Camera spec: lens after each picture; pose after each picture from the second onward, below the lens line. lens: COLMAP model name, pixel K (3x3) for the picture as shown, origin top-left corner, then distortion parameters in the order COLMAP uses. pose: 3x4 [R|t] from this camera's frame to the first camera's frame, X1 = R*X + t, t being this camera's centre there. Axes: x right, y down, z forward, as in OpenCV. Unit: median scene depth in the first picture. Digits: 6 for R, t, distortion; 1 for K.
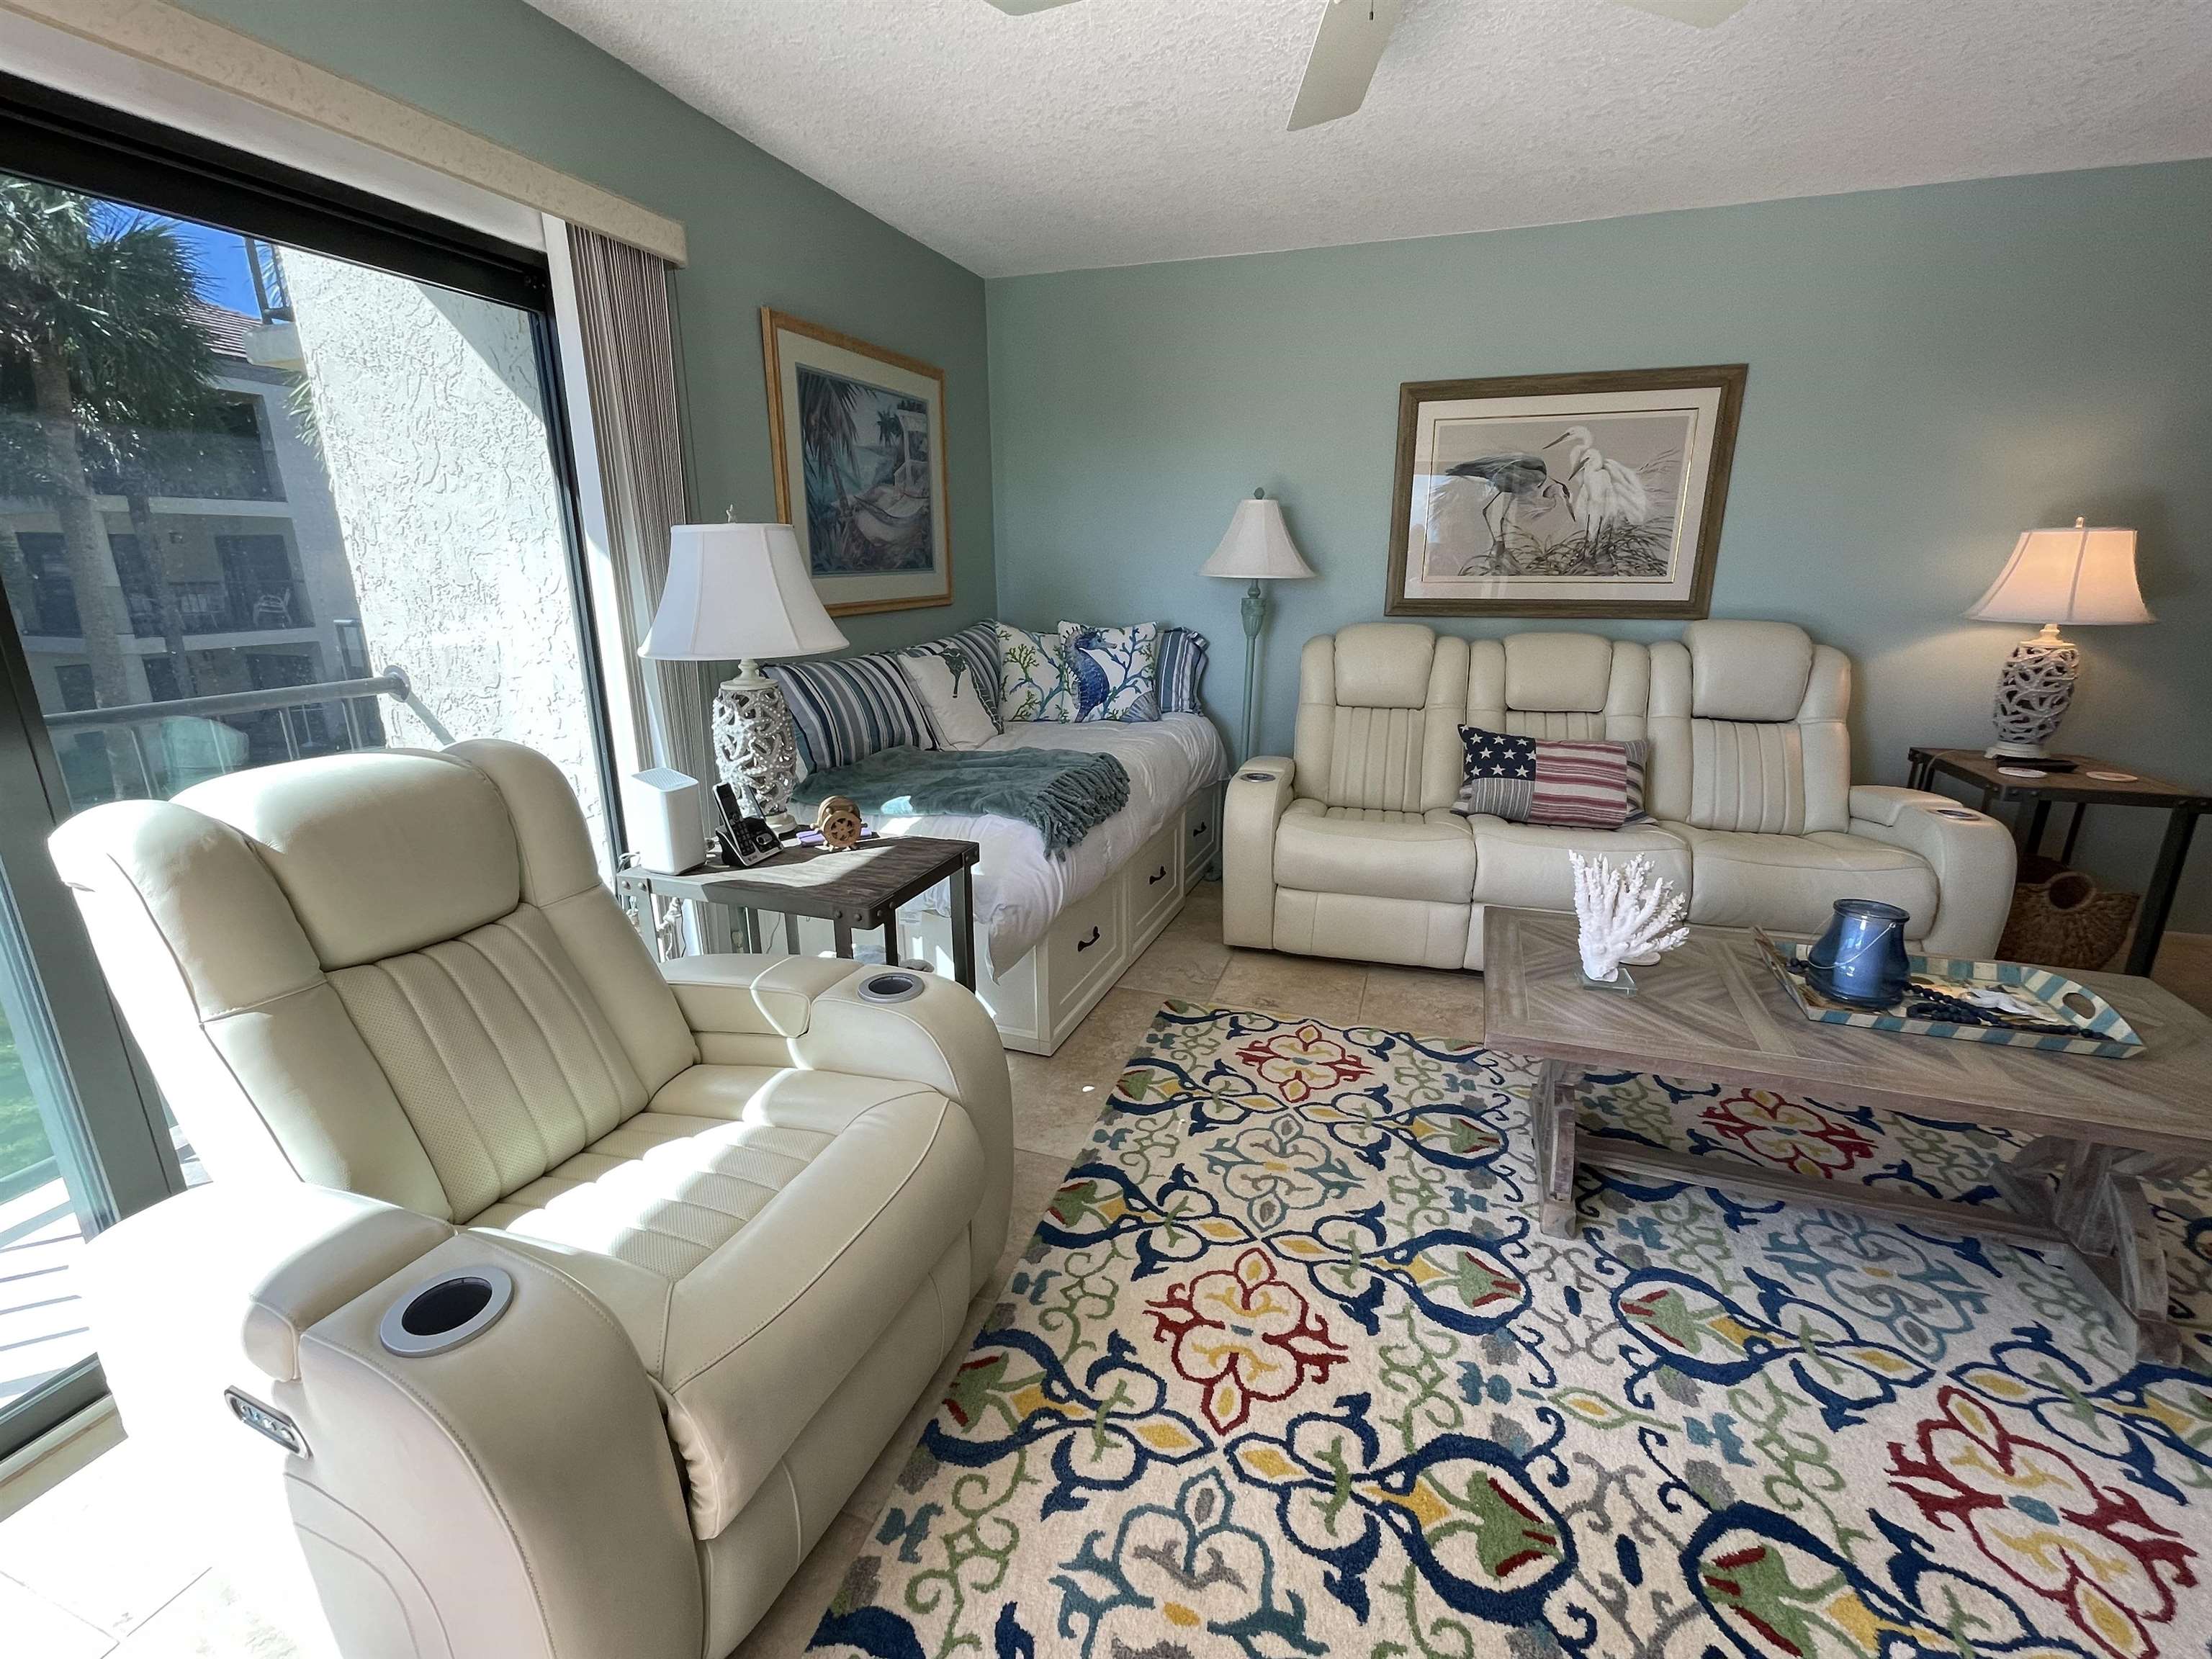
lens RADIAL K [[969.4, 0, 1096.6], [0, 969.4, 826.5], [0, 0, 1]] dist [-0.014138, 0.008882]
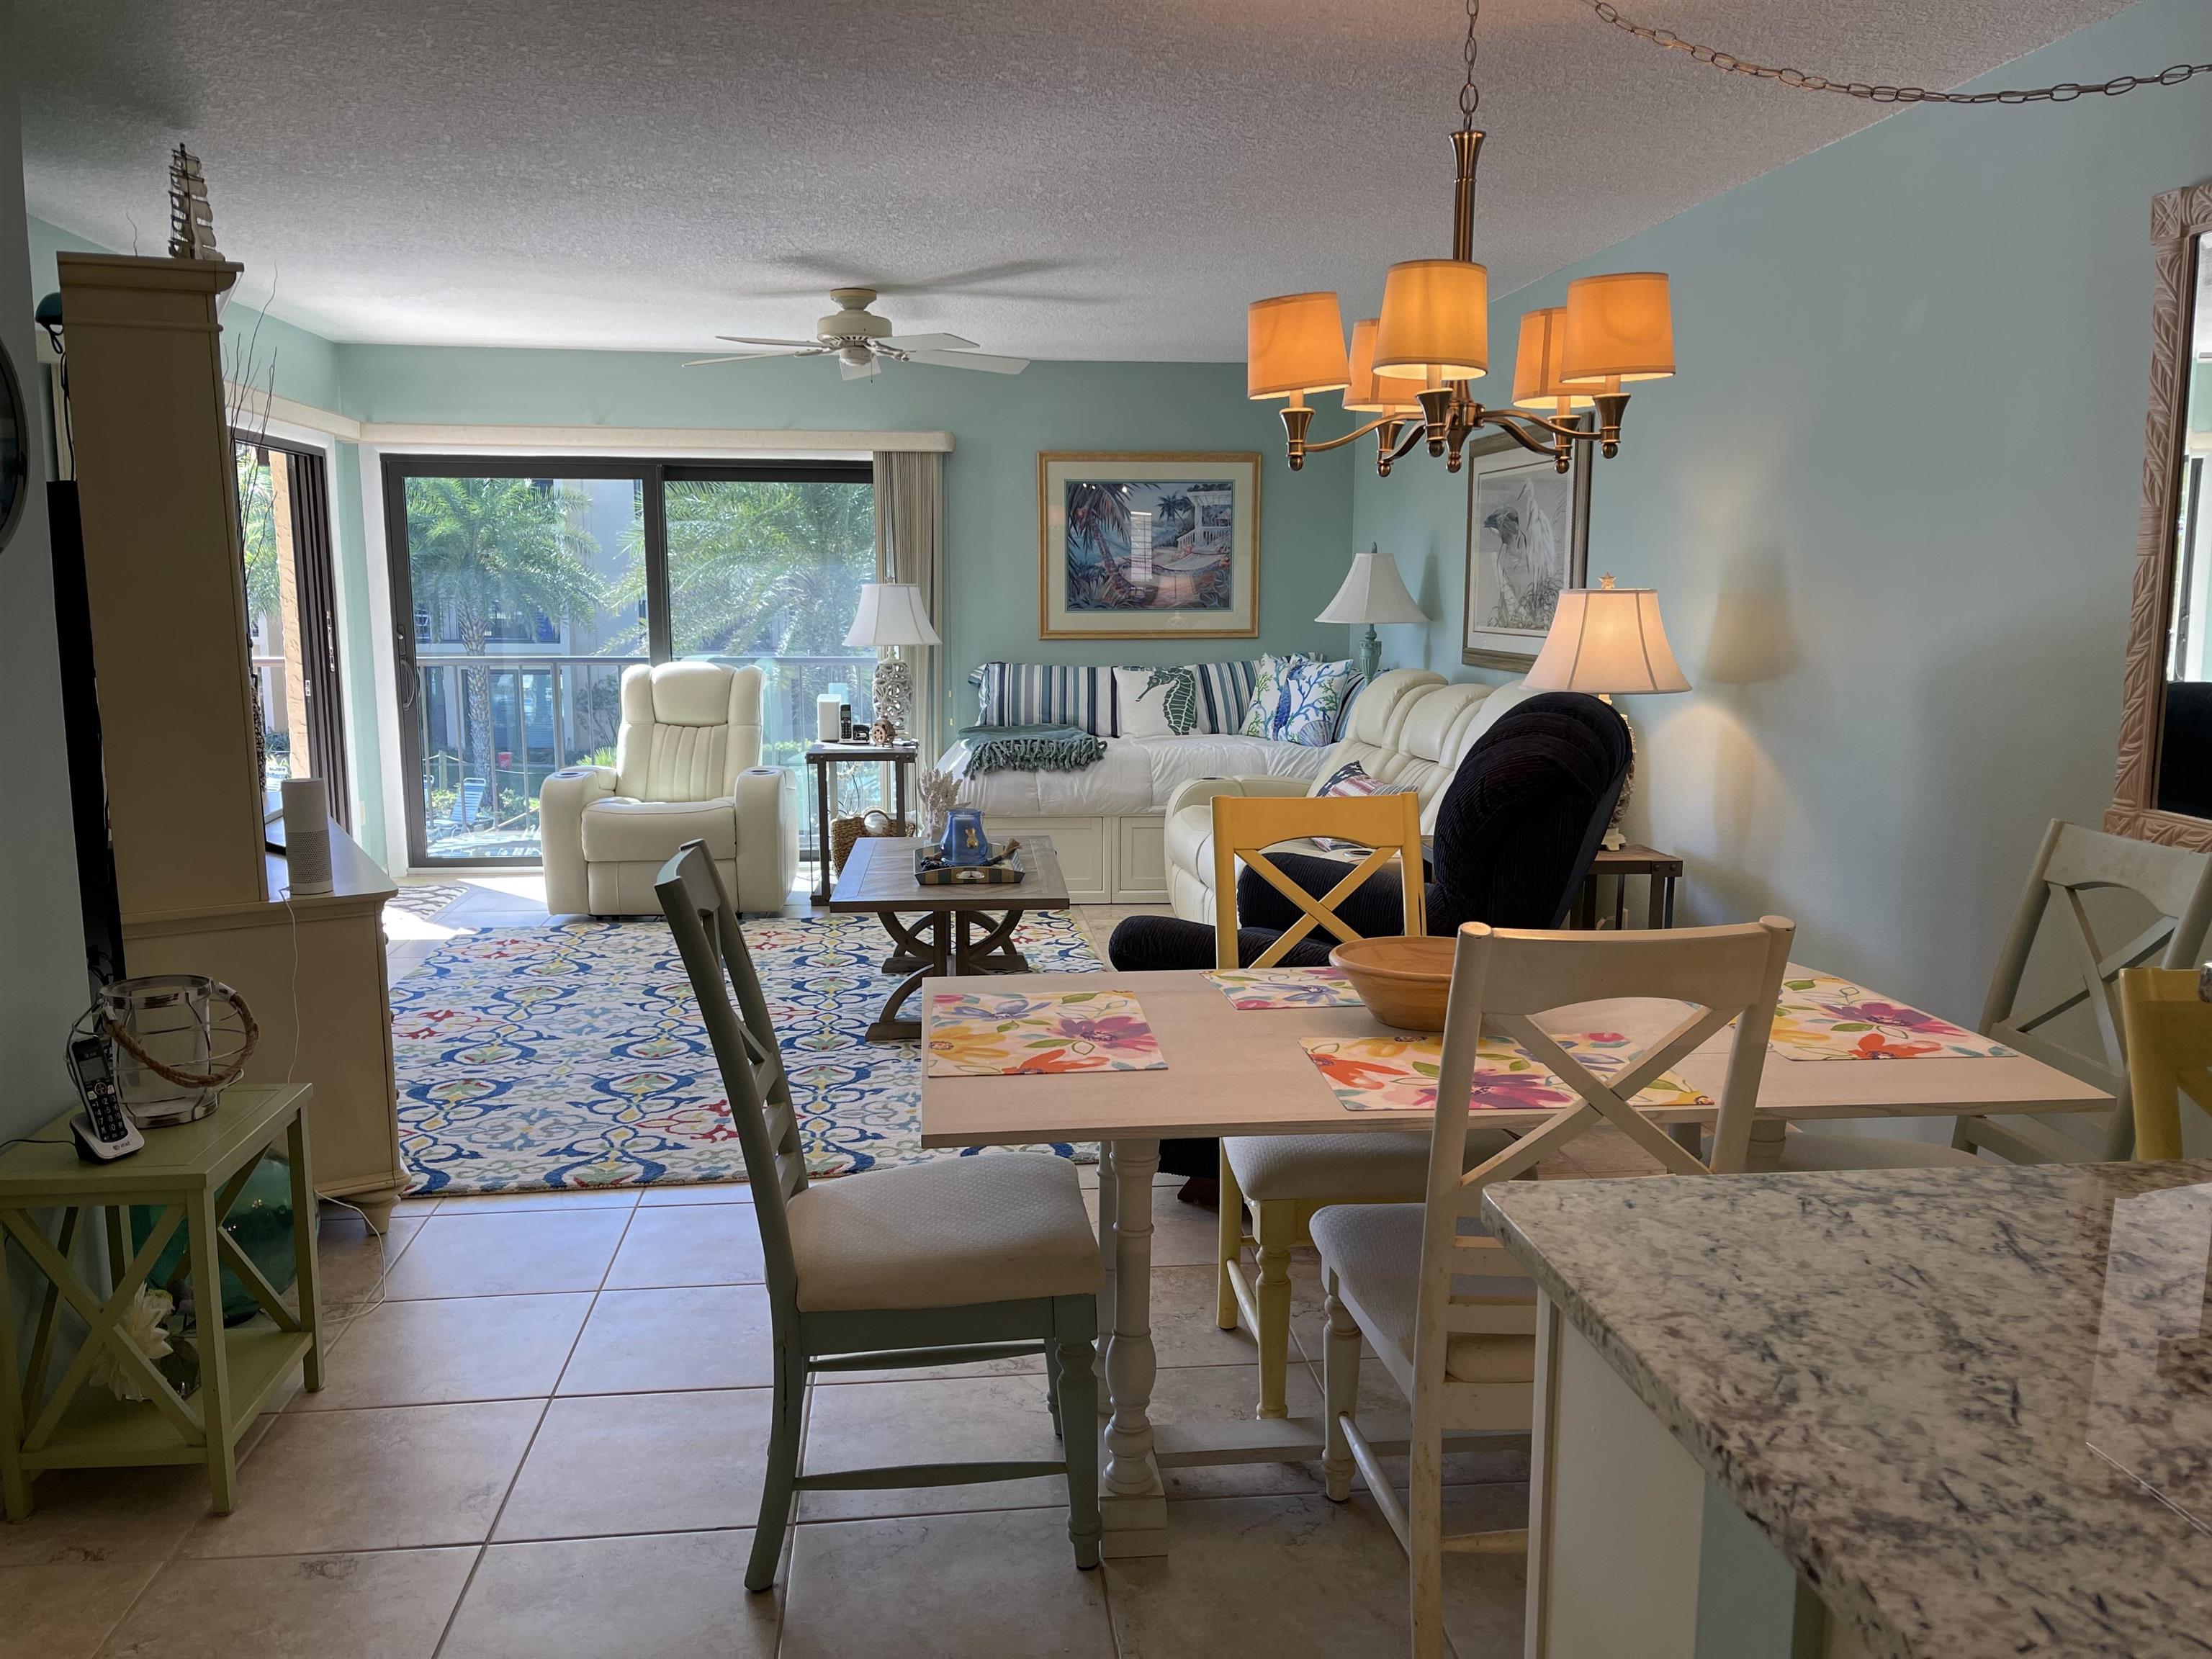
lens RADIAL K [[1662.9, 0, 1093.7], [0, 1662.9, 831.0], [0, 0, 1]] dist [0.075068, -0.098644]
pose [[0.428375, 0.140449, -0.892619, 2.709486], [-0.246617, 0.968515, 0.034038, -0.029147], [0.869296, 0.205554, 0.449524, -0.092353]]
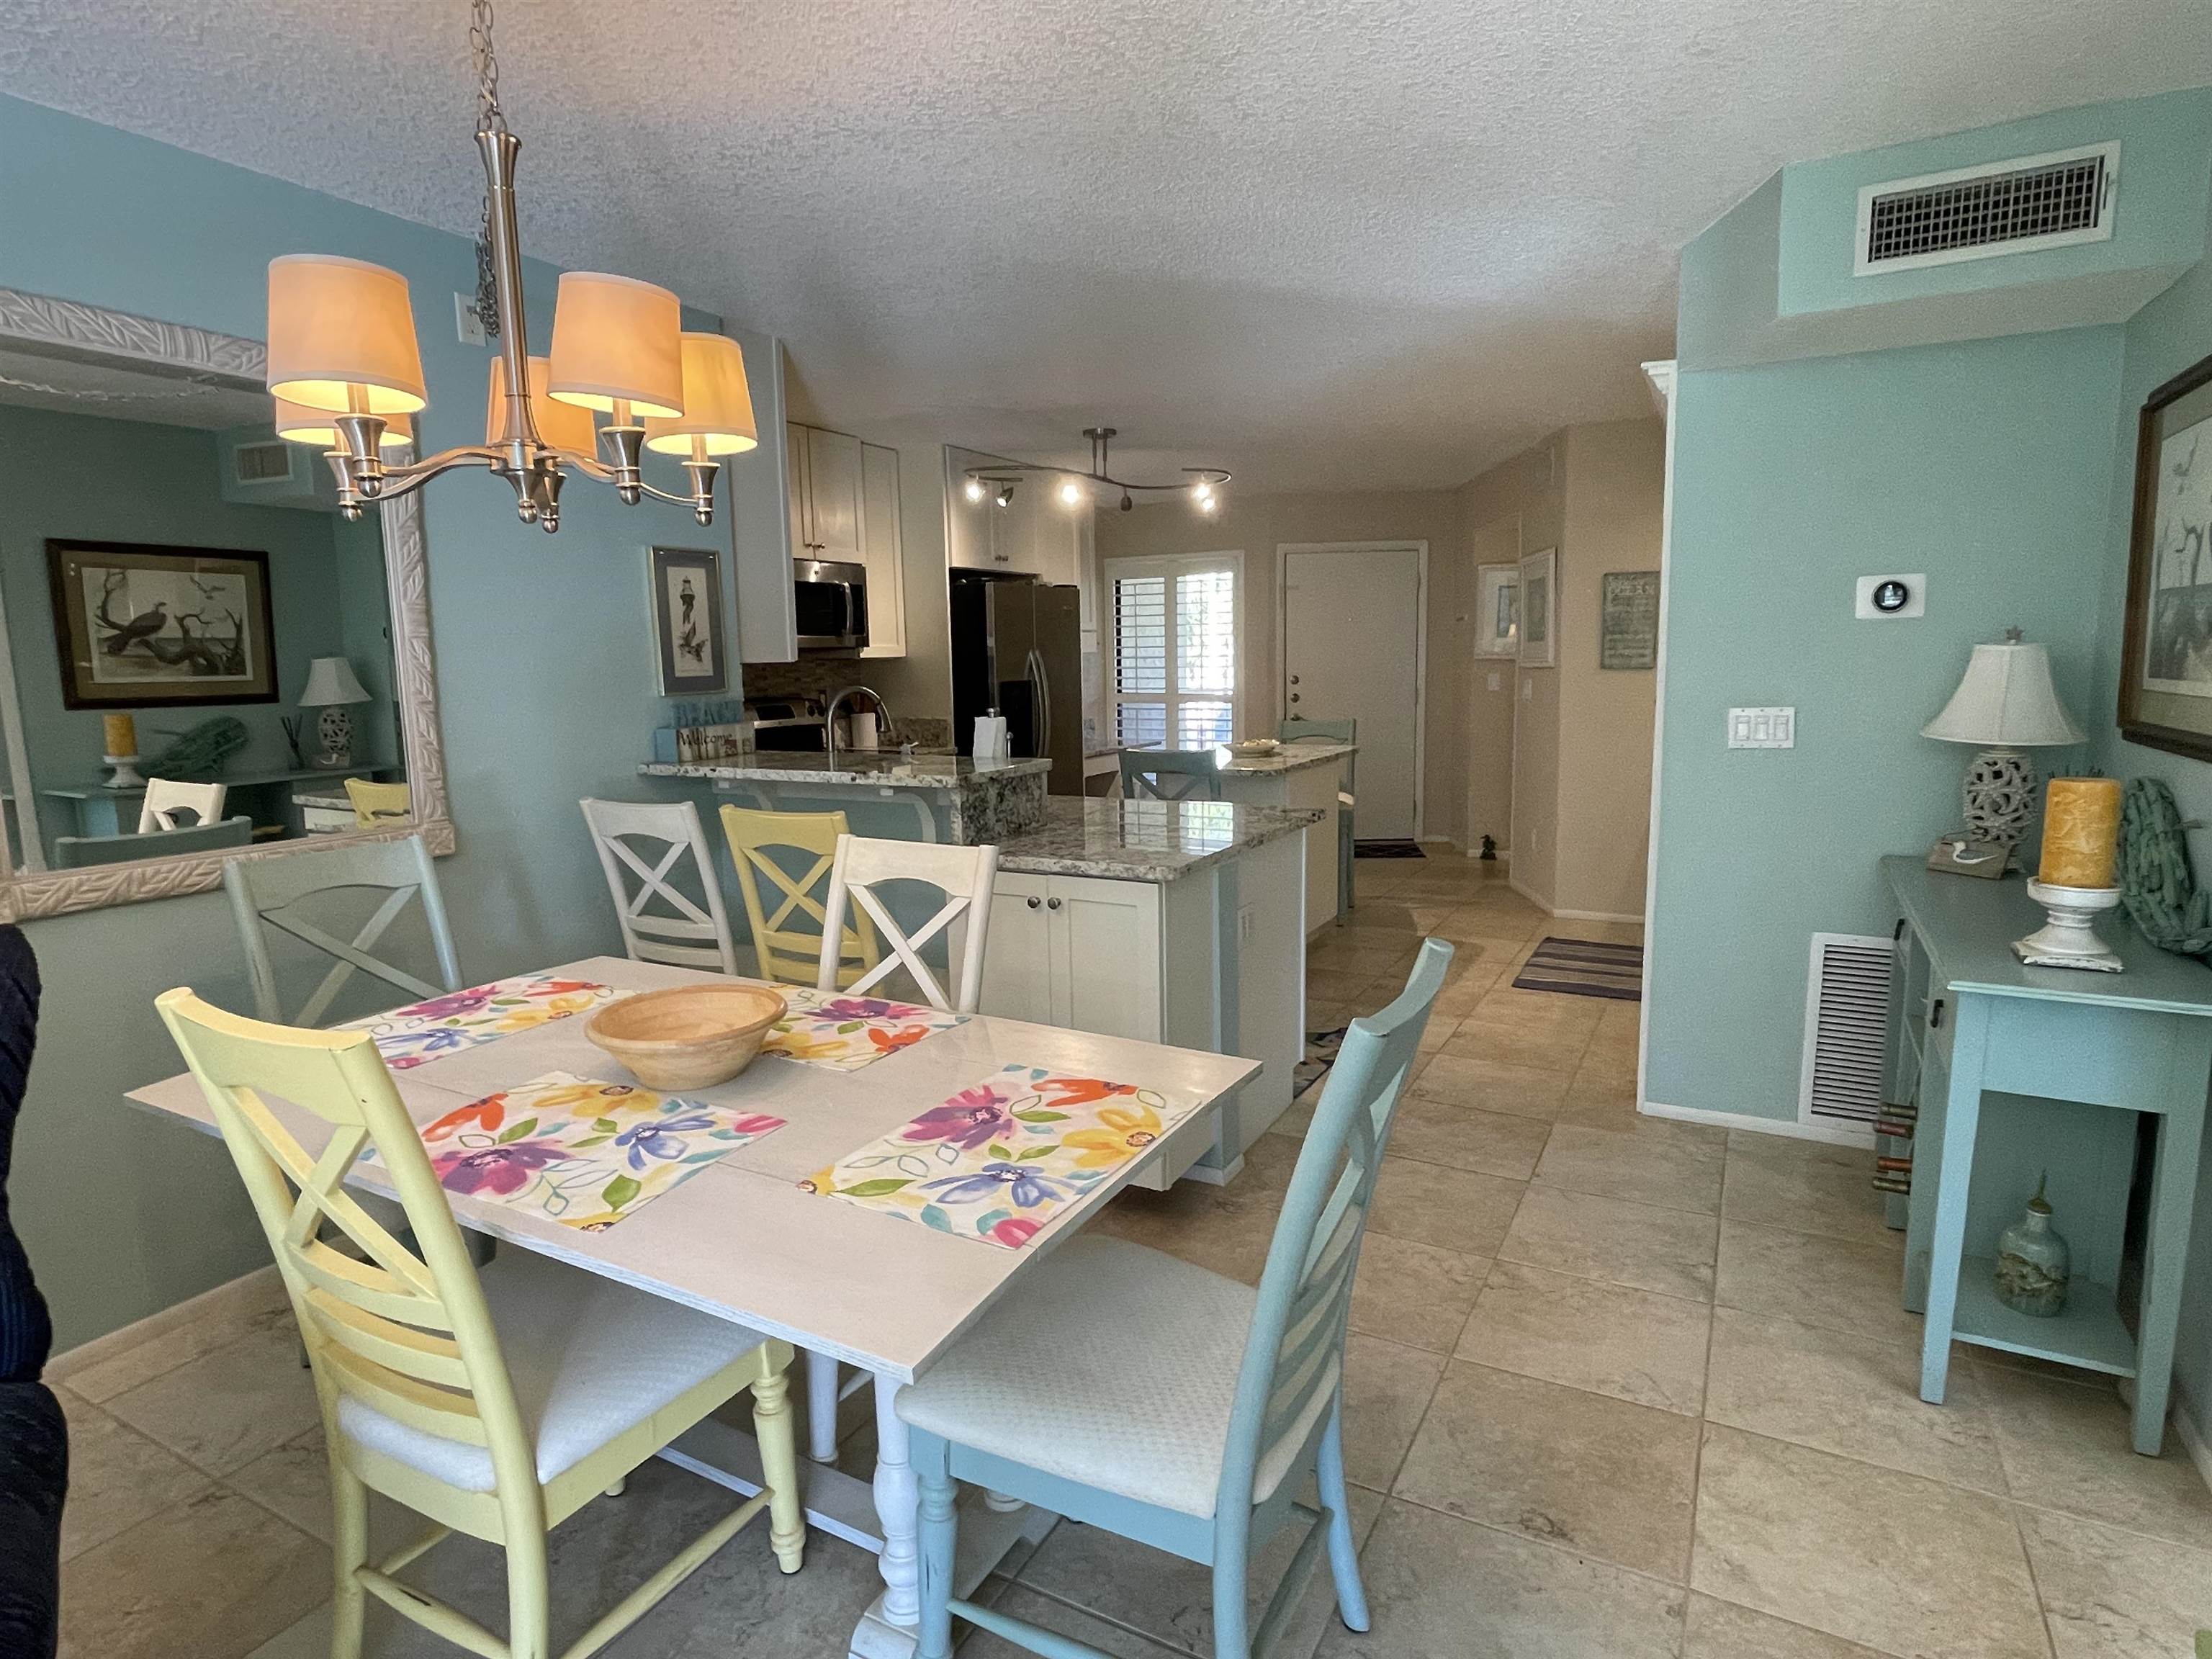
lens RADIAL K [[1201.5, 0, 1094.2], [0, 1201.5, 838.1], [0, 0, 1]] dist [-0.000216, -0.002613]
pose [[0.171649, -0.147140, 0.974108, 1.169555], [0.281387, 0.954914, 0.094657, -0.075746], [-0.944118, 0.257853, 0.205313, 0.150352]]
